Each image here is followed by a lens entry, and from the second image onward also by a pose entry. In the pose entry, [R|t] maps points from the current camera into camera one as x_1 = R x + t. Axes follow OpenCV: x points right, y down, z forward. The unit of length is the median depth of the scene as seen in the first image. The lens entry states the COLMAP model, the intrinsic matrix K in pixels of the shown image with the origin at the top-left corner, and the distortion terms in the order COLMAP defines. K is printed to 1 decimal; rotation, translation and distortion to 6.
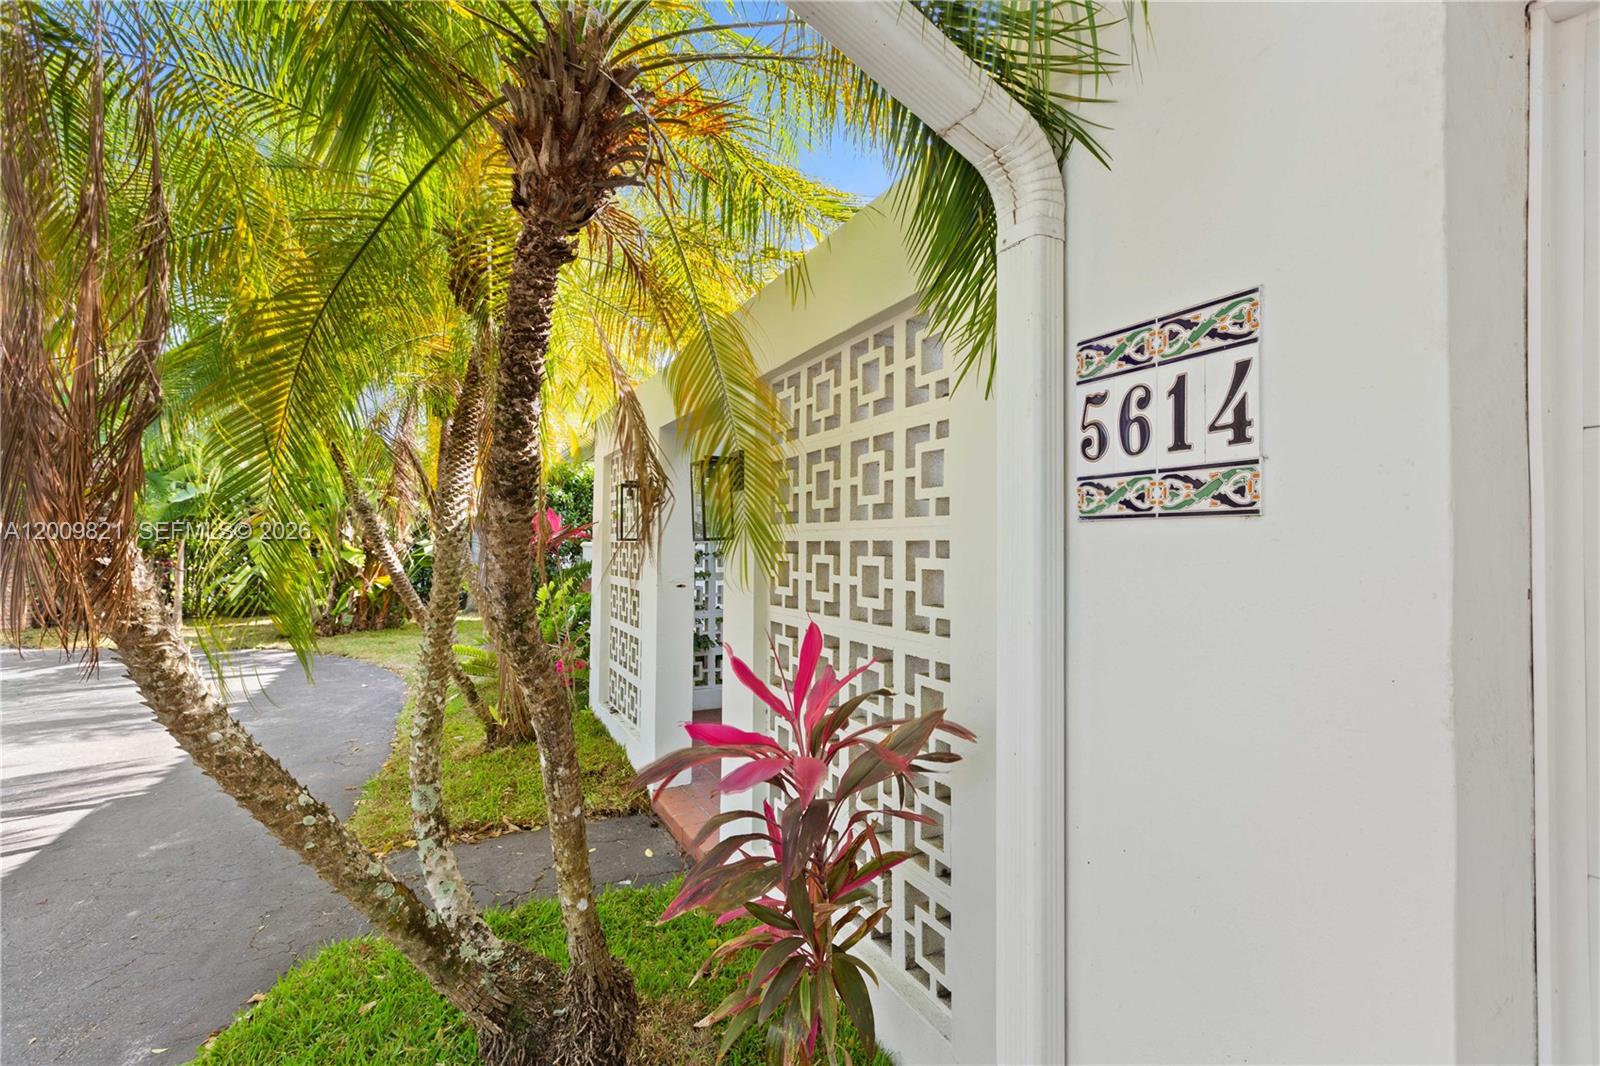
lens RADIAL K [[737.6, 0, 800.0], [0, 737.6, 533.0], [0, 0, 1]] dist [-0.001535, -0.000536]
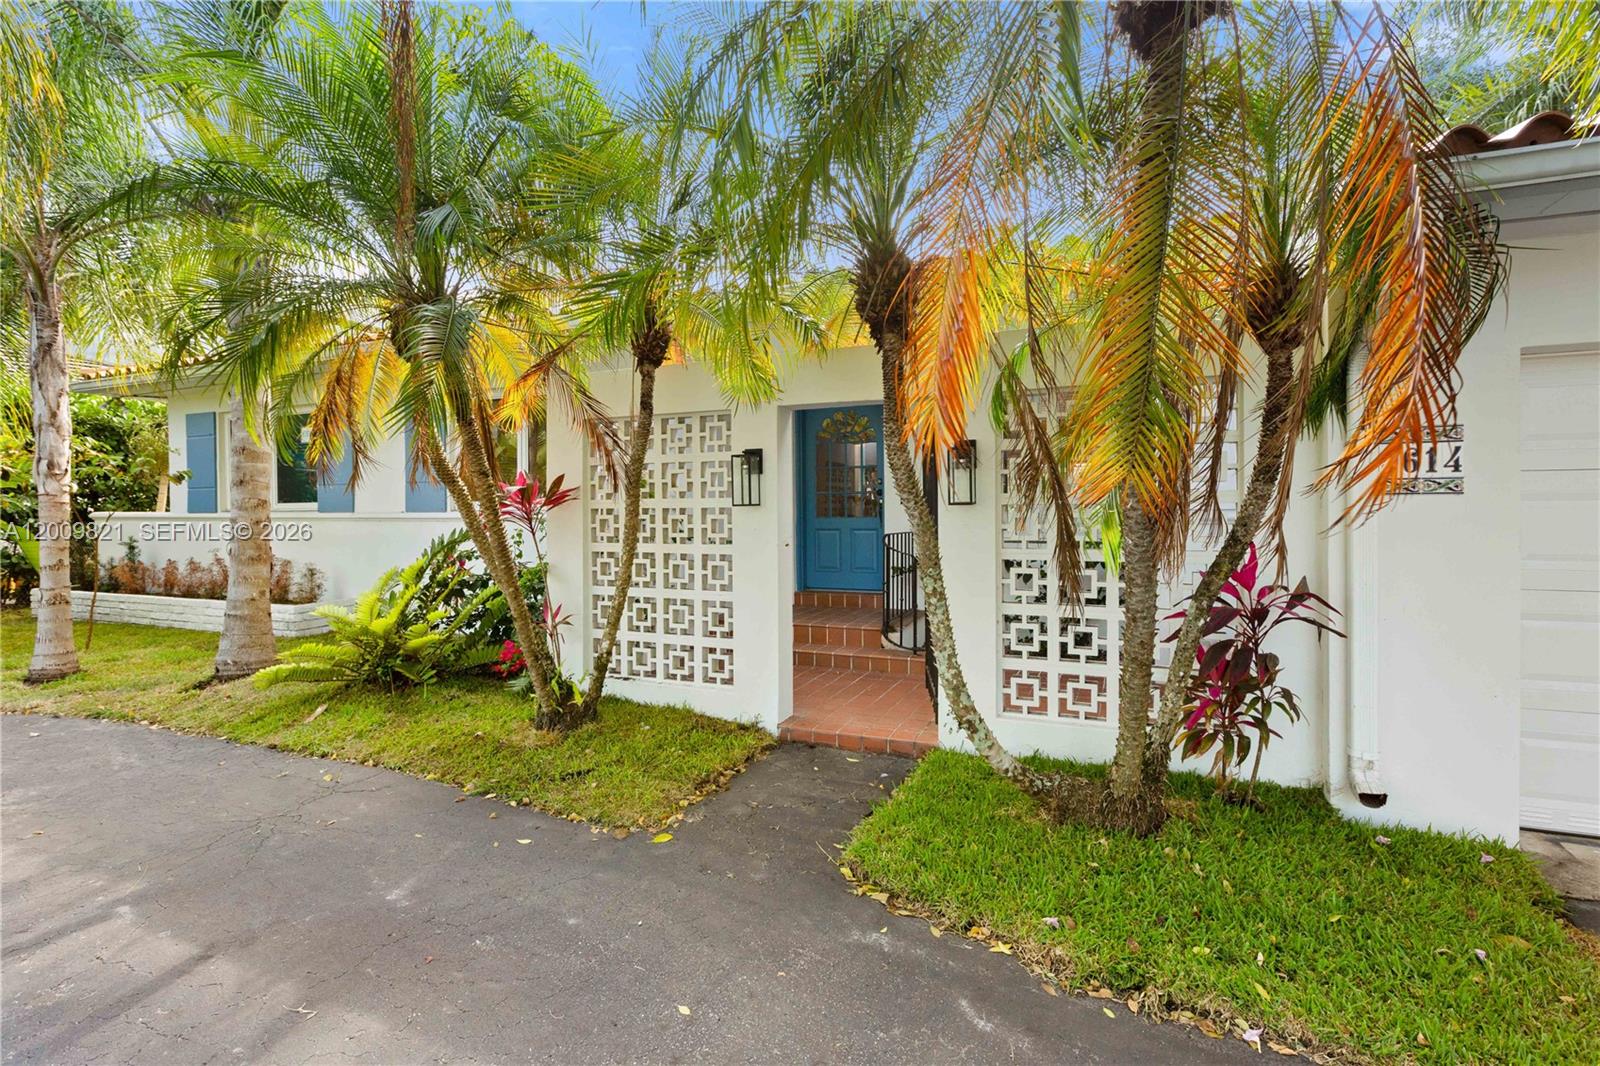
lens RADIAL K [[758.0, 0, 800.0], [0, 758.0, 533.0], [0, 0, 1]] dist [-0.001887, -0.000185]
pose [[0.756083, -0.027173, 0.653911, -3.407630], [0.002016, 0.999230, 0.039192, 0.010122], [-0.654472, -0.028314, 0.755556, 0.331500]]
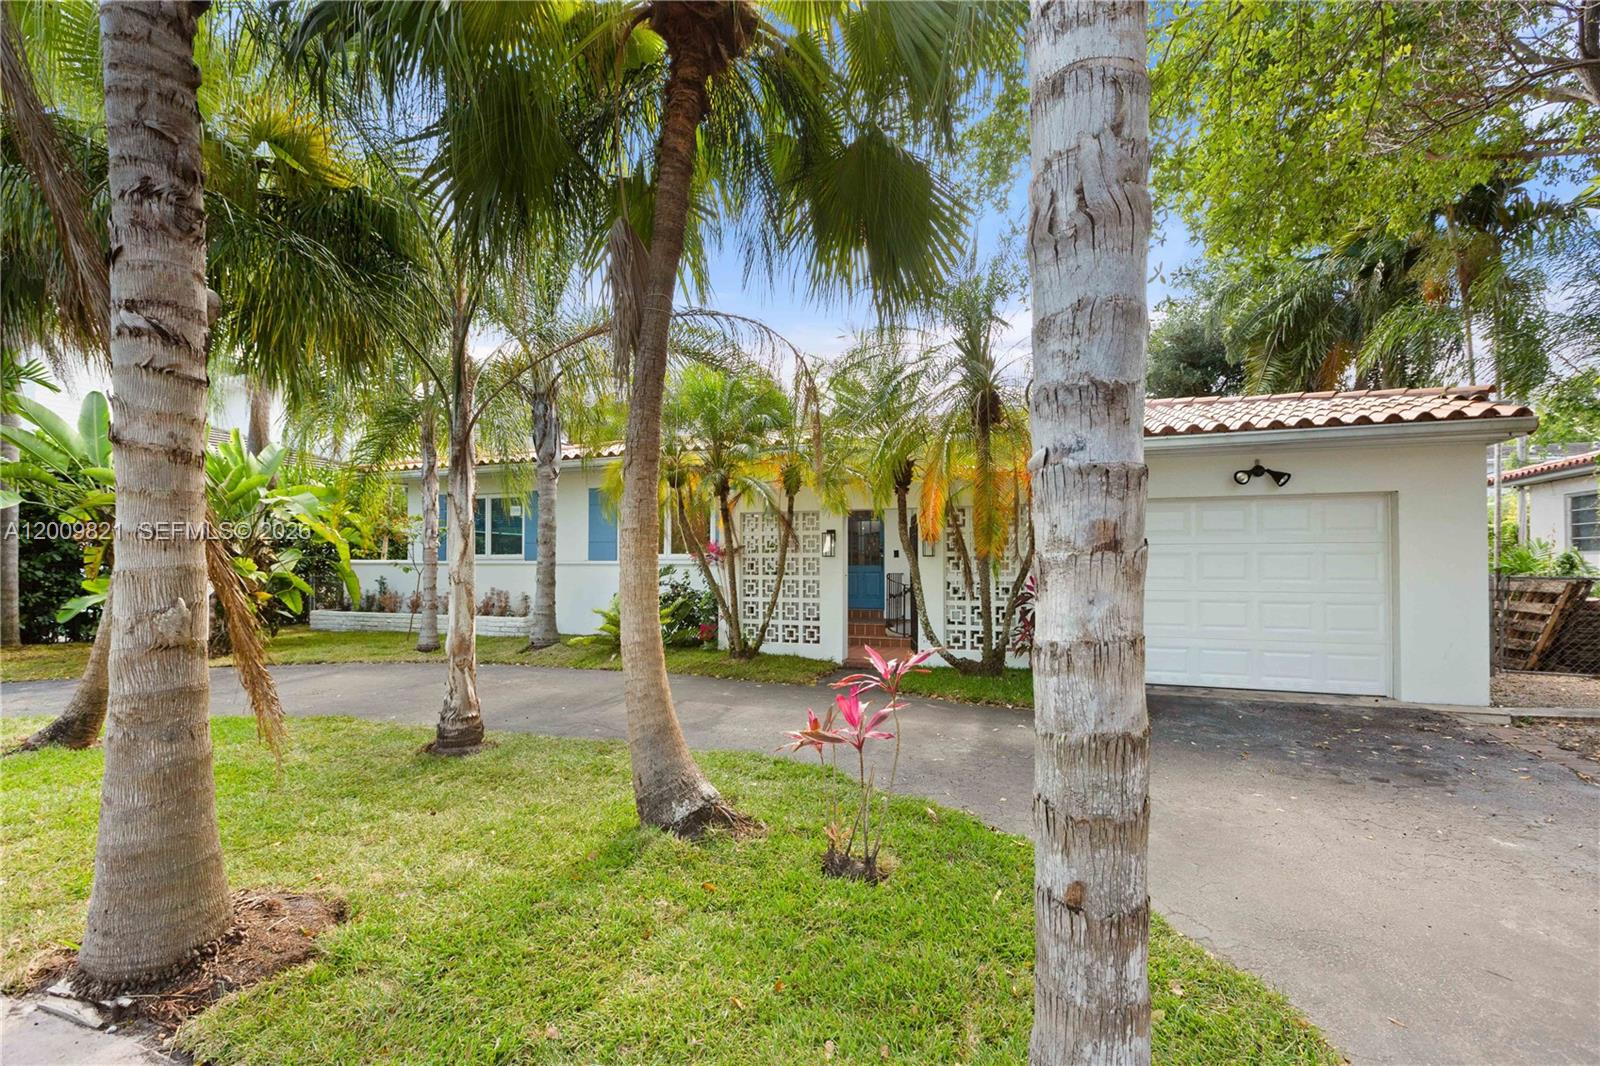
lens RADIAL K [[732.3, 0, 806.9], [0, 732.3, 563.8], [0, 0, 1]] dist [-0.000652, -0.000382]
pose [[0.729926, 0.000238, 0.683527, -7.071740], [-0.004898, 0.999976, 0.004882, 0.069509], [-0.683509, -0.006911, 0.729909, -2.507412]]
